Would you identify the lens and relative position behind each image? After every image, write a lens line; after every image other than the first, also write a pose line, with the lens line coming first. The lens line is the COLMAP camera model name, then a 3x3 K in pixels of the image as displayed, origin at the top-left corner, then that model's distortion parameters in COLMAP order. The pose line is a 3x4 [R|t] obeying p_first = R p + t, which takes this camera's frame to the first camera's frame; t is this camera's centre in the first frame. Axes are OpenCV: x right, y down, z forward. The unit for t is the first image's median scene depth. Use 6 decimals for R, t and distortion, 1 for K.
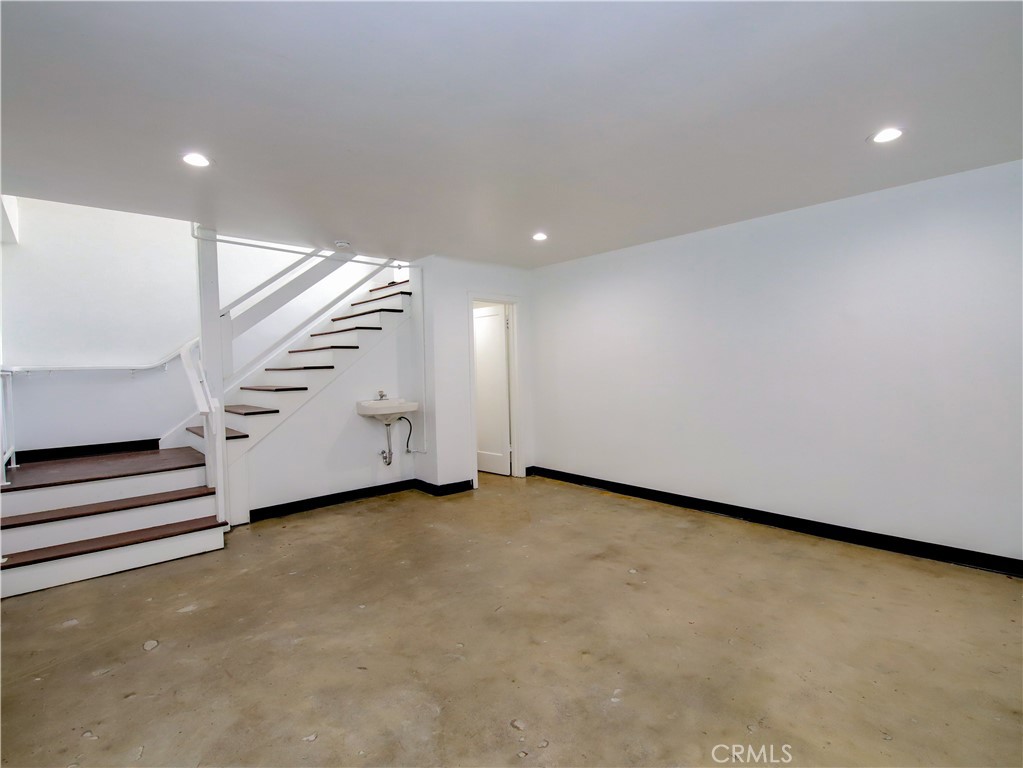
lens RADIAL K [[499.7, 0, 511.5], [0, 499.7, 384.0], [0, 0, 1]] dist [-0.001404, -0.000820]
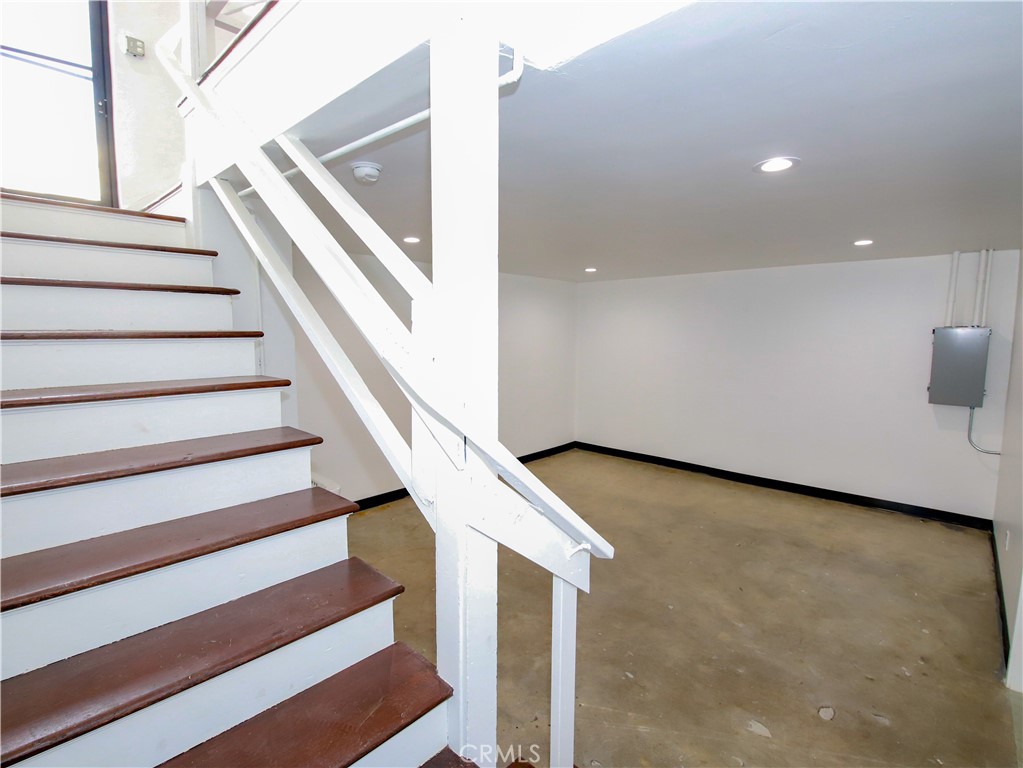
lens RADIAL K [[499.7, 0, 511.5], [0, 499.7, 384.0], [0, 0, 1]] dist [-0.001404, -0.000820]
pose [[-0.099265, -0.083603, 0.991543, -1.009206], [0.033373, 0.995624, 0.087289, -0.130943], [-0.994501, 0.041756, -0.096040, 1.079999]]
